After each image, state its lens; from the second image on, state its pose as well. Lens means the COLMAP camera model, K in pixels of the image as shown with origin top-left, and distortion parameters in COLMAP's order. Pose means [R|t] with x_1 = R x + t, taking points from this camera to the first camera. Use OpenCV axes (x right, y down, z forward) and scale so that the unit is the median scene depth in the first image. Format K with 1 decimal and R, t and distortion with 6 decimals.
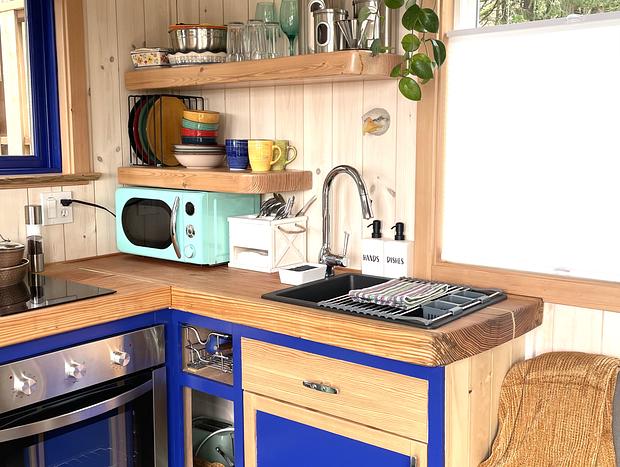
lens RADIAL K [[712.9, 0, 313.8], [0, 712.9, 232.0], [0, 0, 1]] dist [0.073737, 0.000000]
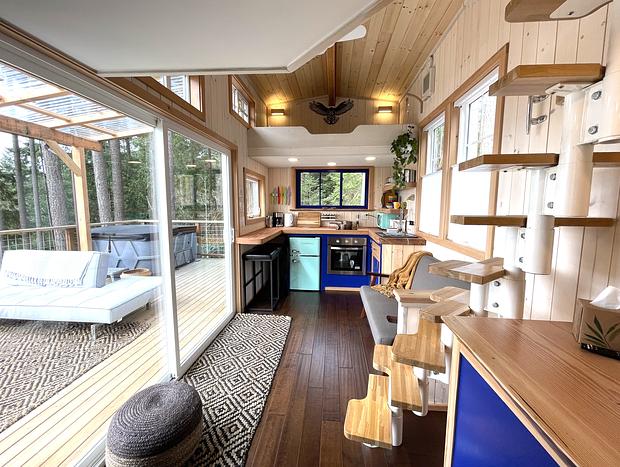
lens RADIAL K [[255.2, 0, 309.8], [0, 255.2, 229.7], [0, 0, 1]] dist [0.000539, -0.000095]
pose [[0.558148, 0.085494, -0.825325, 0.930870], [-0.116454, 0.992904, 0.024098, 0.065517], [0.821529, 0.082662, 0.564143, -0.320826]]
